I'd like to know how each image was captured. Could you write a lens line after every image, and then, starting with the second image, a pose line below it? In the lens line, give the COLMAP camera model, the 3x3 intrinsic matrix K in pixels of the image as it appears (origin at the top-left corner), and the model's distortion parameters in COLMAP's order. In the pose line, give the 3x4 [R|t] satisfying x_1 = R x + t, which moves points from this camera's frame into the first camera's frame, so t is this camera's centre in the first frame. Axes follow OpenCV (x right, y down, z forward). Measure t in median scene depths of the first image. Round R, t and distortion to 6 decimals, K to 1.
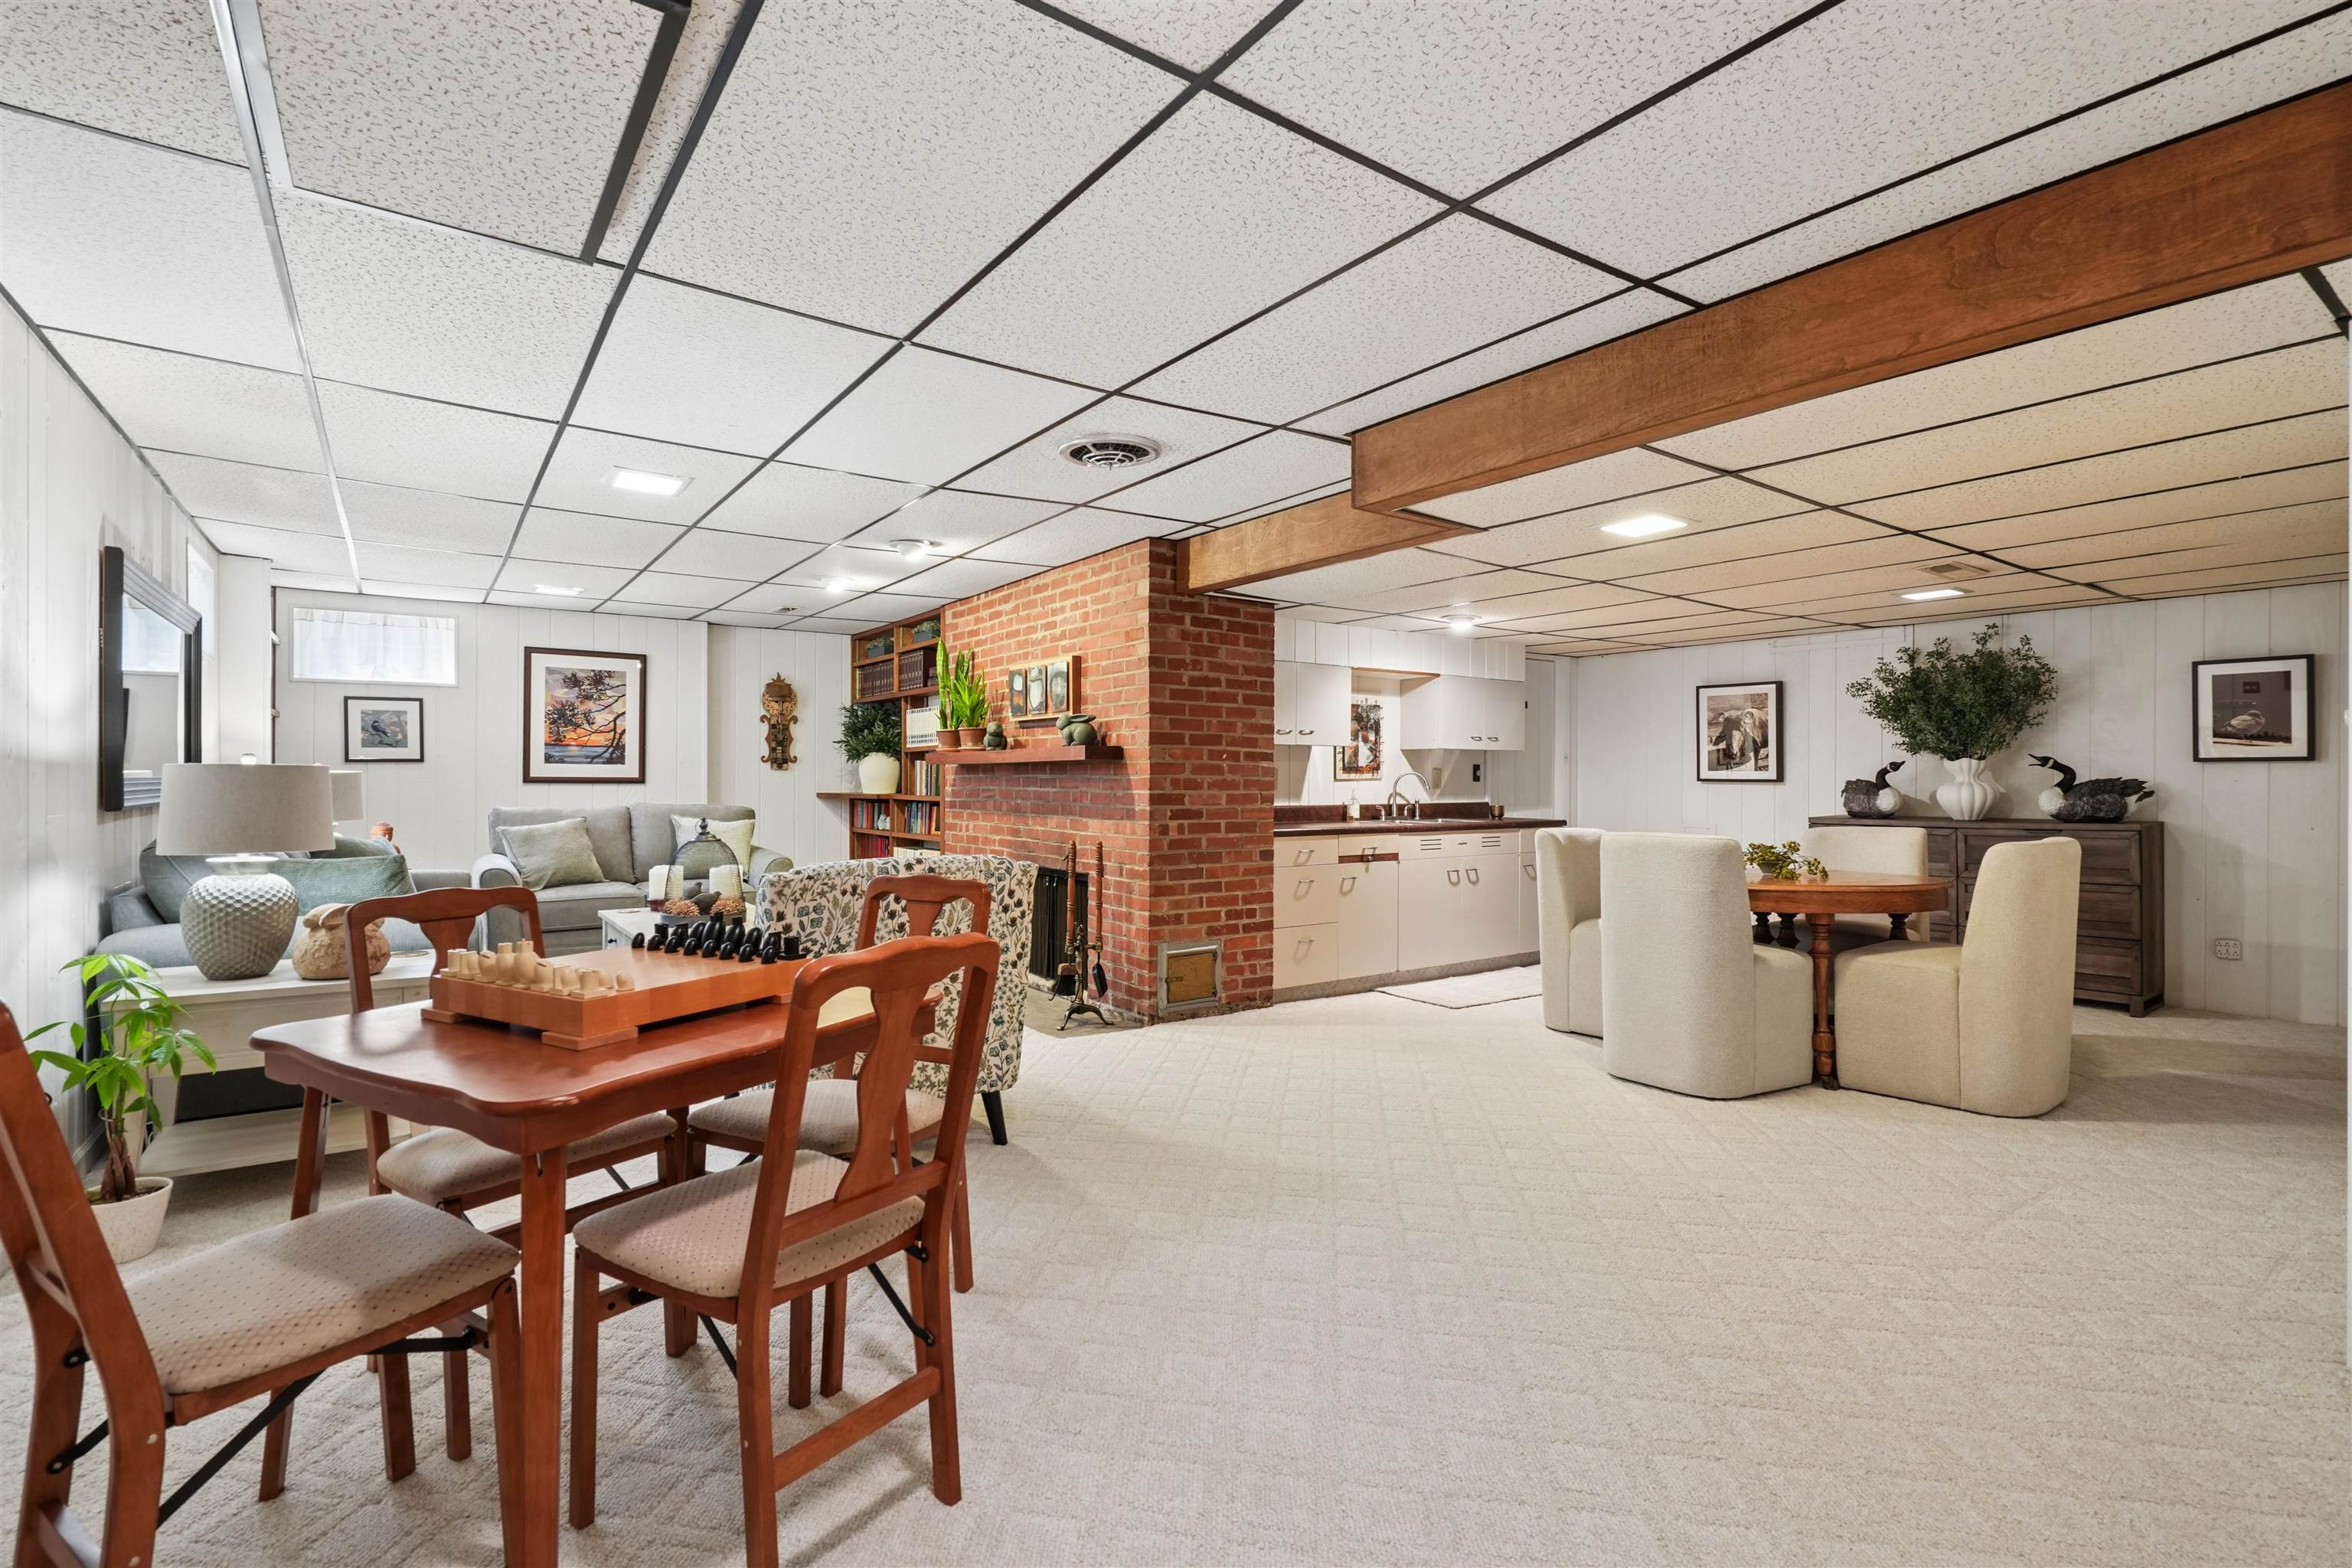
lens RADIAL K [[1080.4, 0, 1174.8], [0, 1080.4, 782.5], [0, 0, 1]] dist [-0.000571, 0.000058]
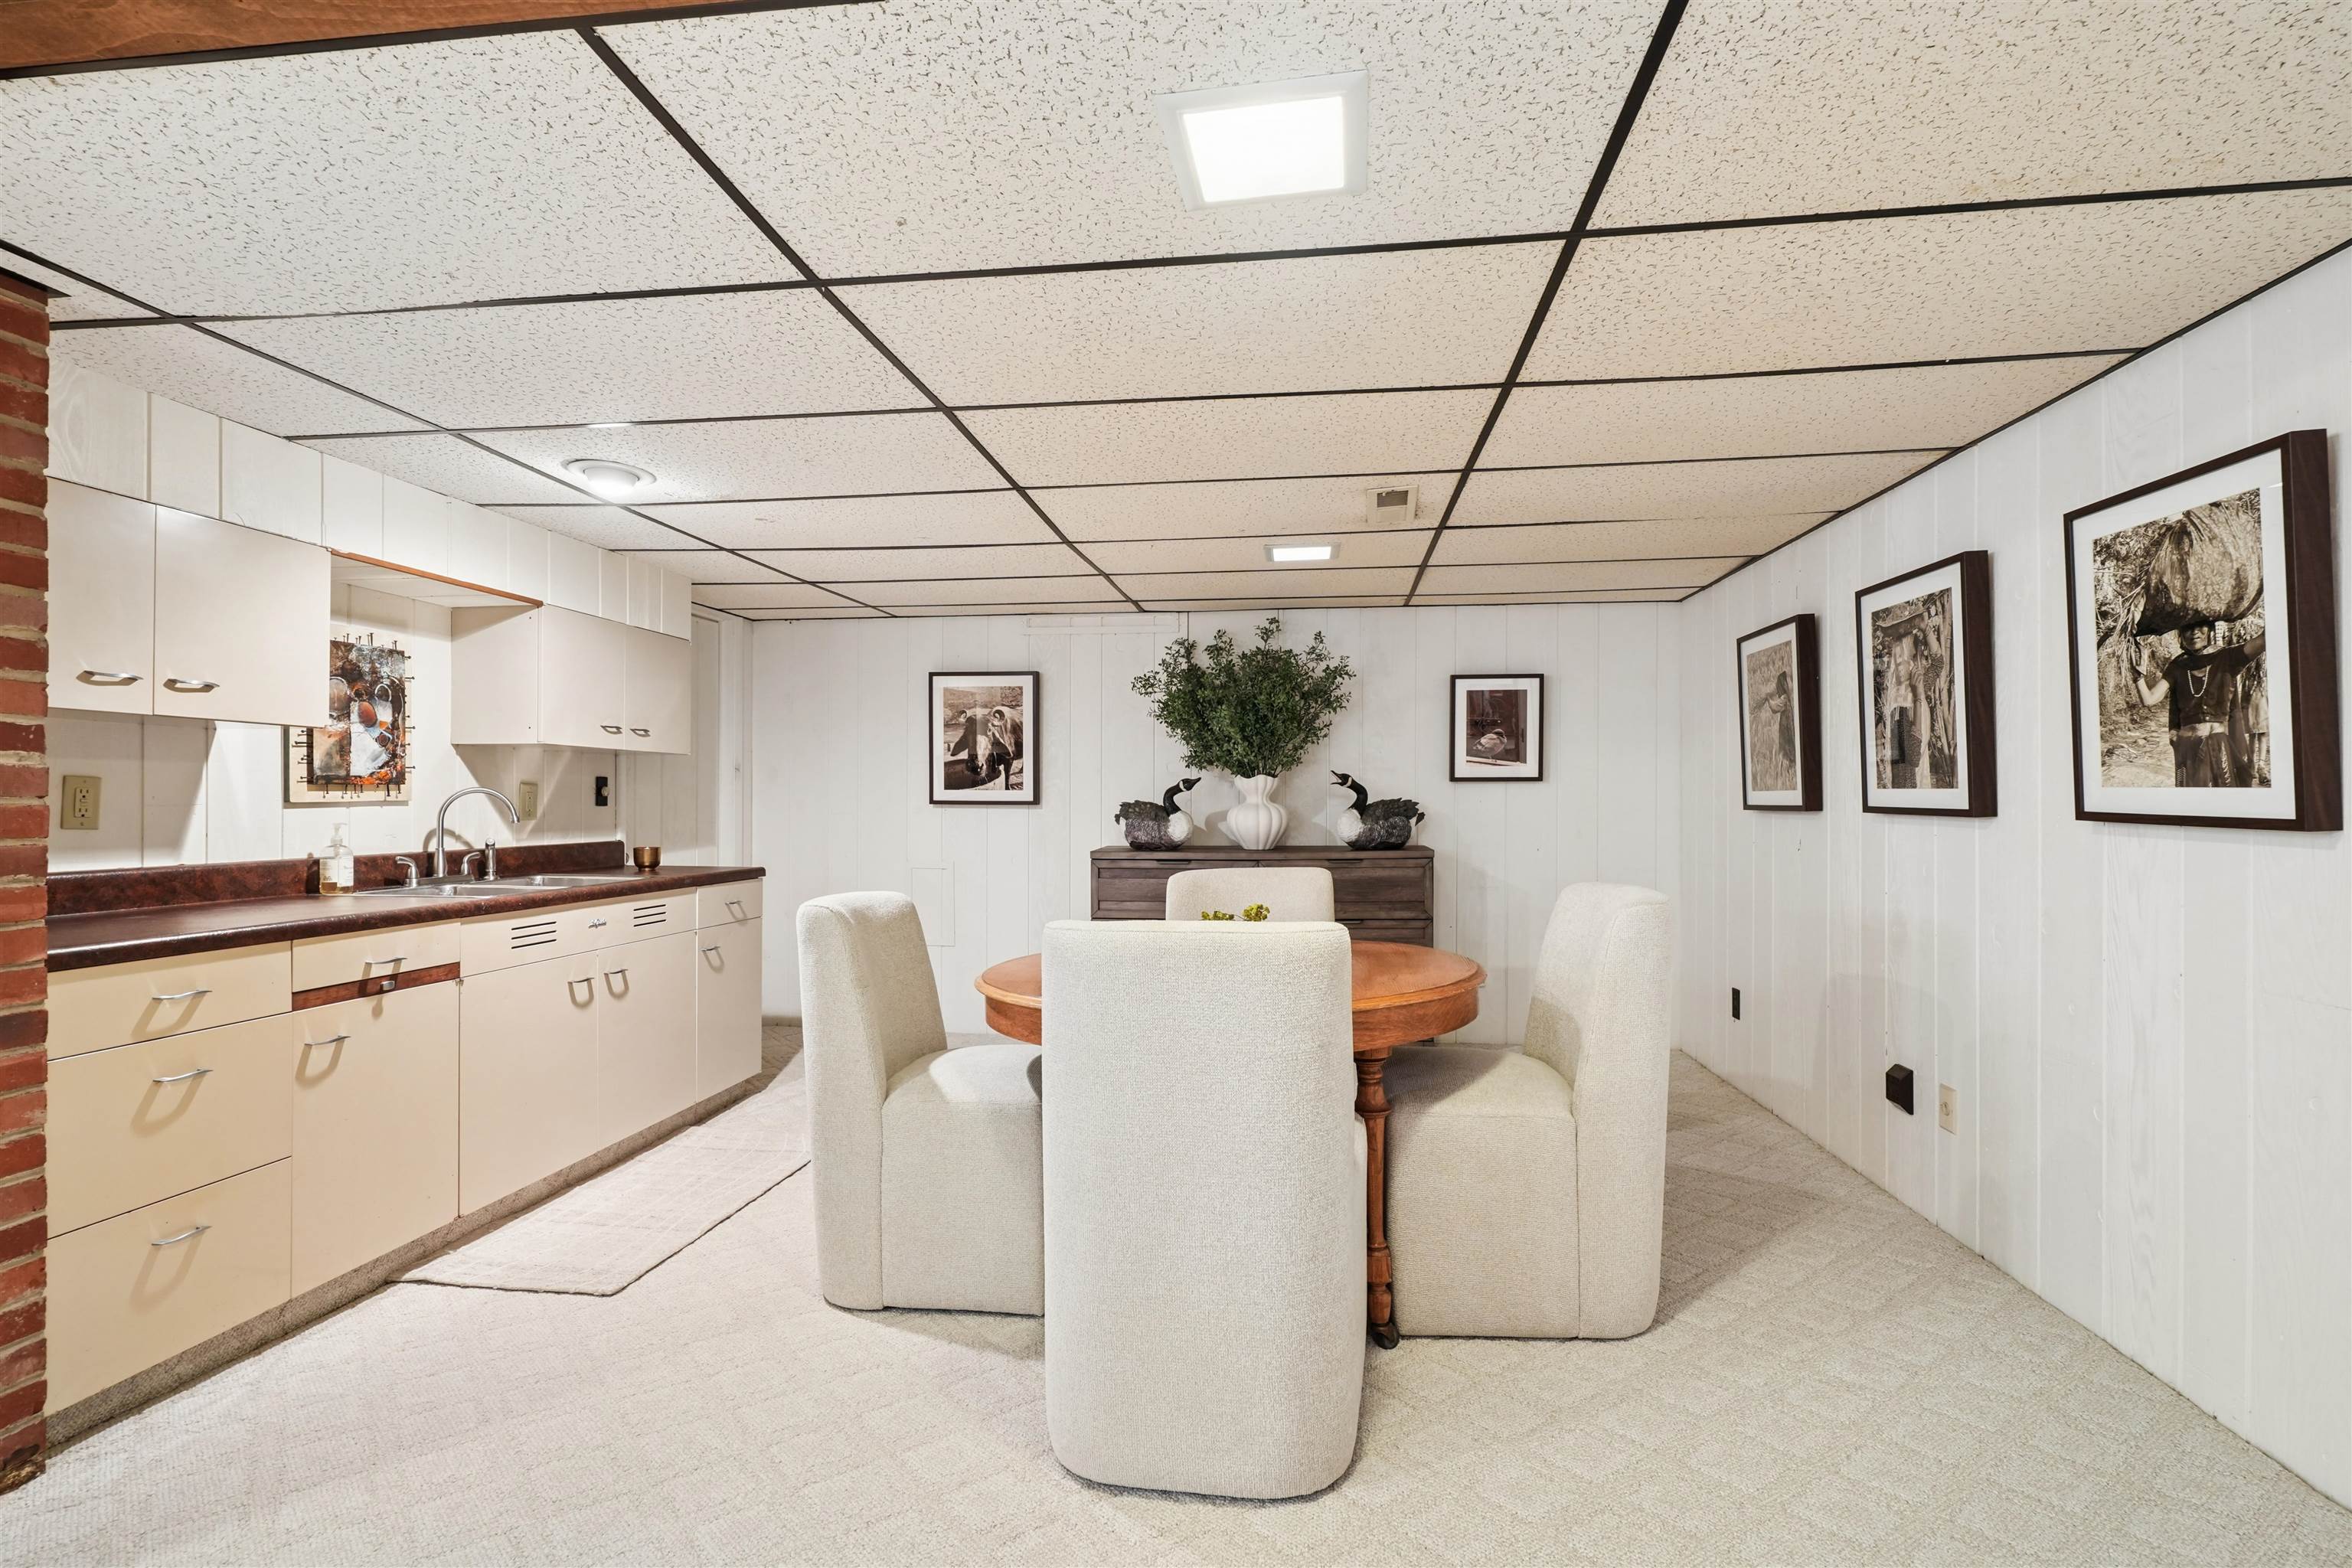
lens RADIAL K [[1080.4, 0, 1174.2], [0, 1080.4, 798.8], [0, 0, 1]] dist [-0.000571, 0.000058]
pose [[0.678896, -0.000167, 0.734235, 0.066002], [0.004302, 0.999984, -0.003751, -0.001171], [-0.734222, 0.005705, 0.678885, 0.403300]]
